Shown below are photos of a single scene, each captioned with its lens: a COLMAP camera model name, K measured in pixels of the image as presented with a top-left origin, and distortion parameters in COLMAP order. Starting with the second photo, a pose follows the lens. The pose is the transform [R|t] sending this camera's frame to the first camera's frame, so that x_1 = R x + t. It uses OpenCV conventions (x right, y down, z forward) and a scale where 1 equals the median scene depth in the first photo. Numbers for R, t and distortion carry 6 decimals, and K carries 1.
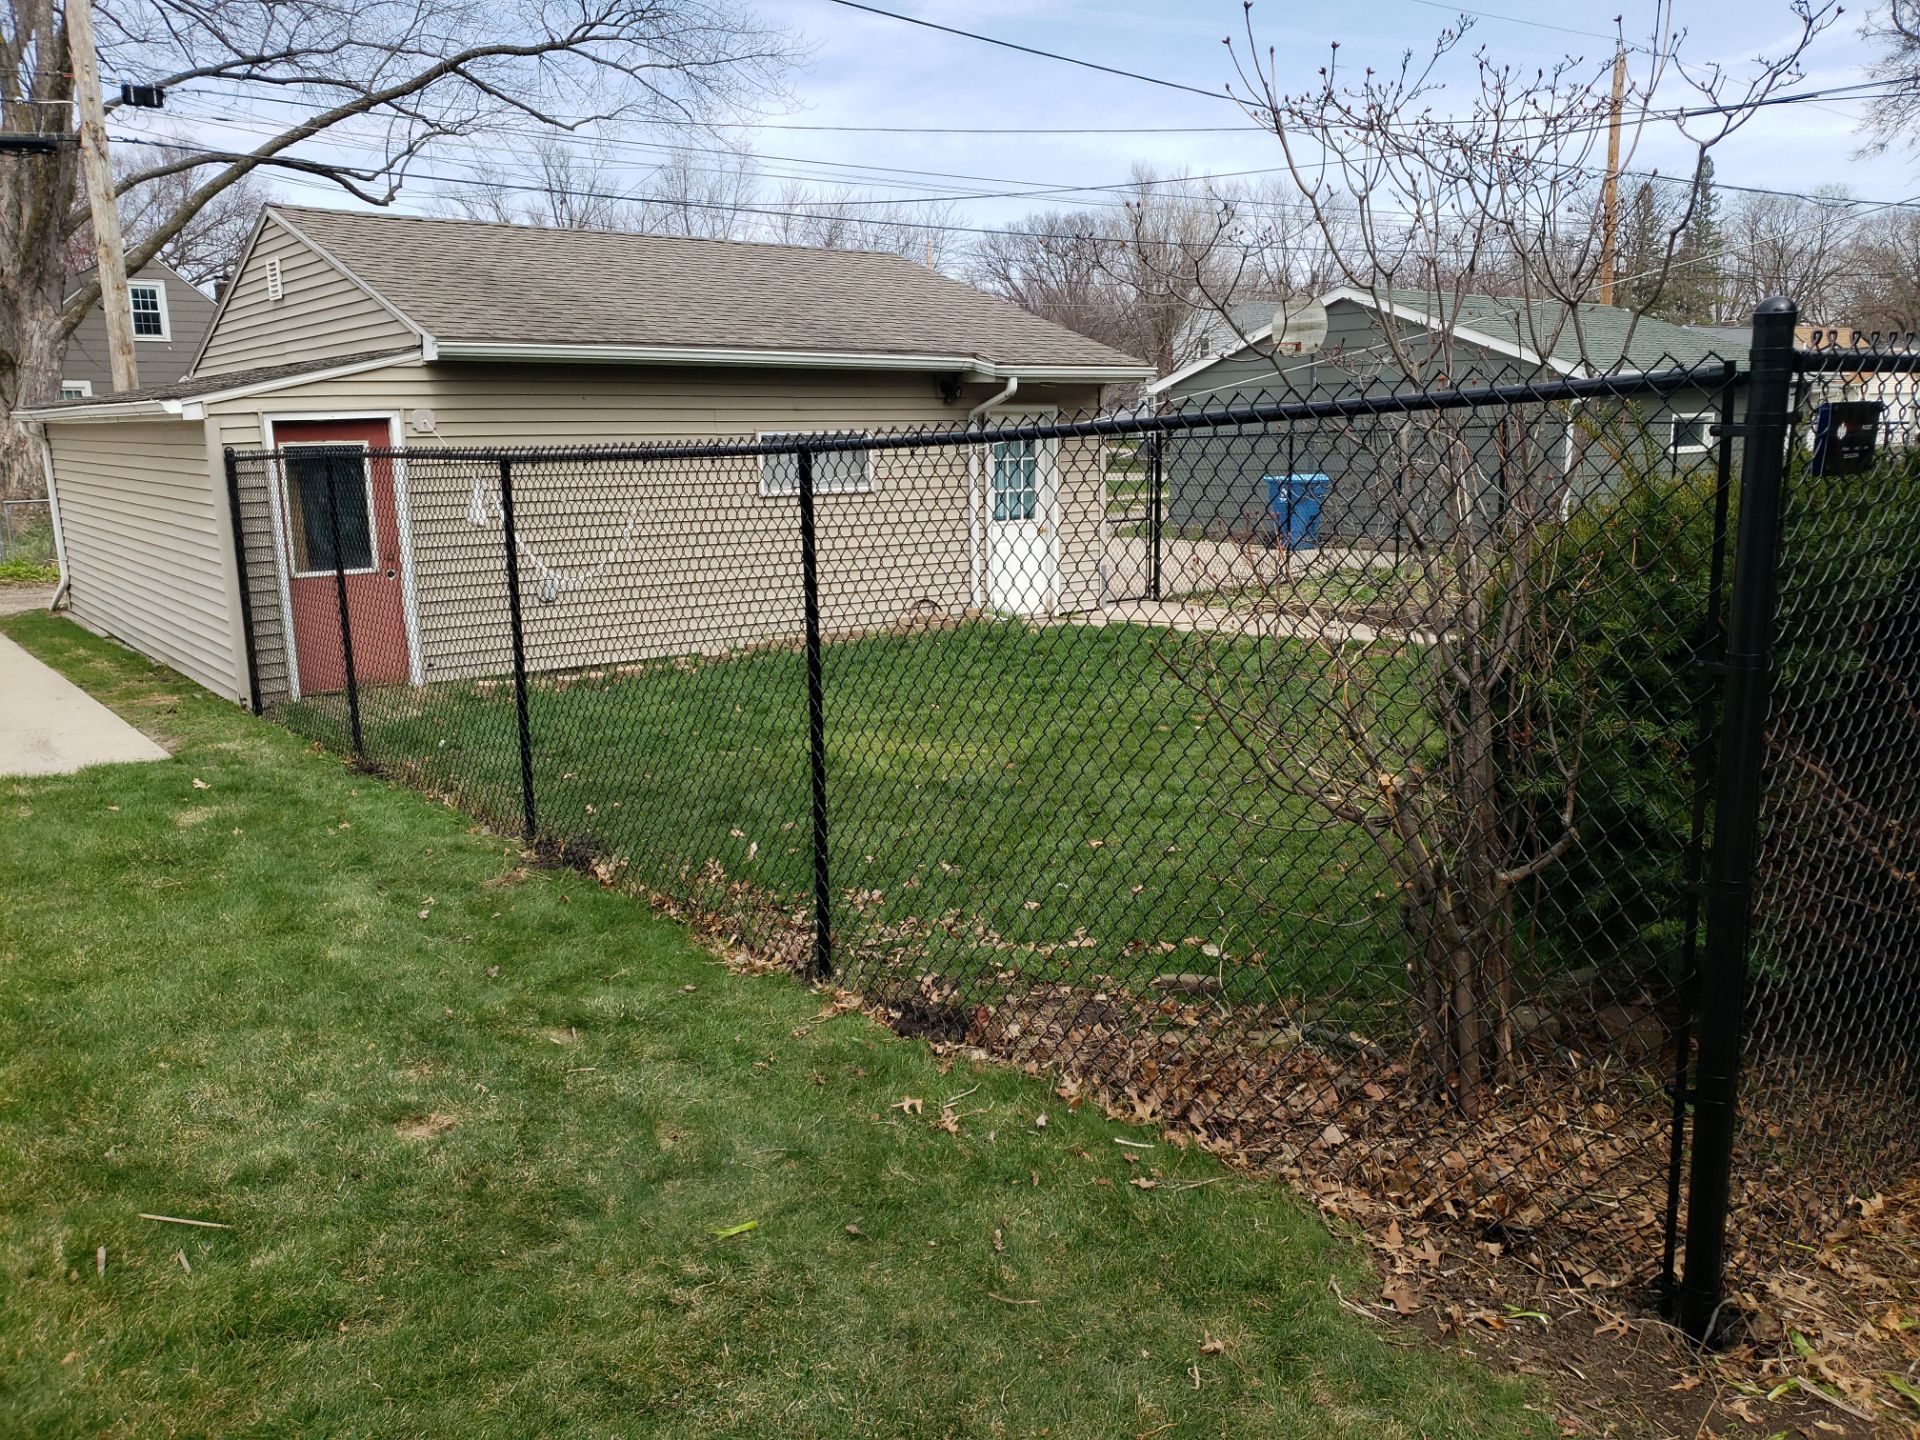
lens RADIAL K [[1468.0, 0, 960.0], [0, 1468.0, 720.0], [0, 0, 1]] dist [-0.010411, 0.052653]
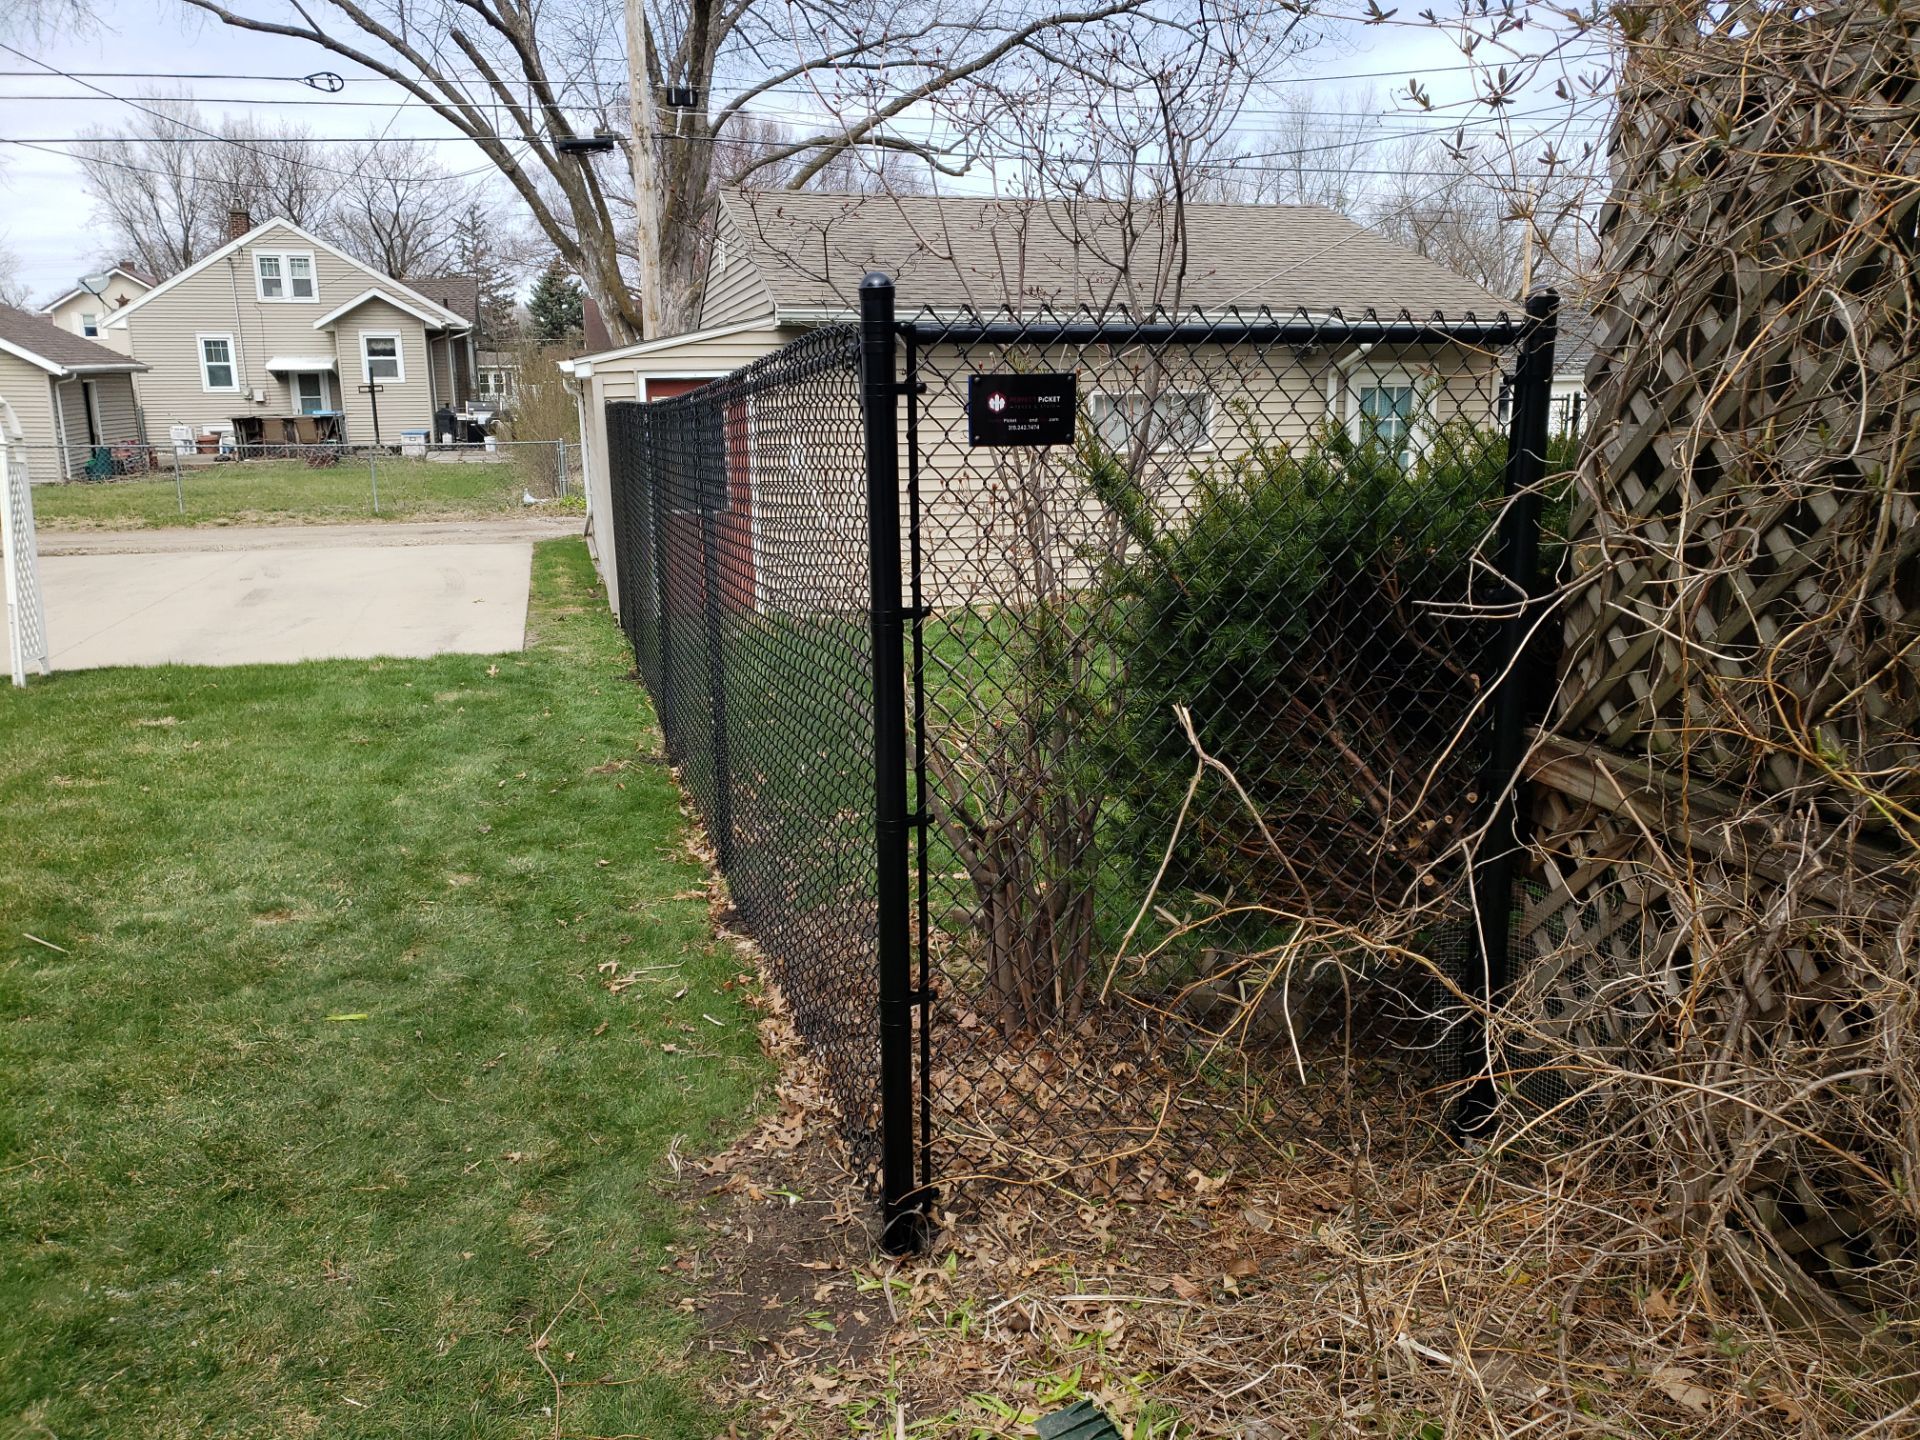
lens RADIAL K [[1447.7, 0, 961.4], [0, 1447.7, 761.3], [0, 0, 1]] dist [0.007196, 0.002101]
pose [[0.920699, 0.105903, -0.375630, 0.410972], [-0.084500, 0.993742, 0.073053, -0.007835], [0.381016, -0.035519, 0.923886, 0.018709]]
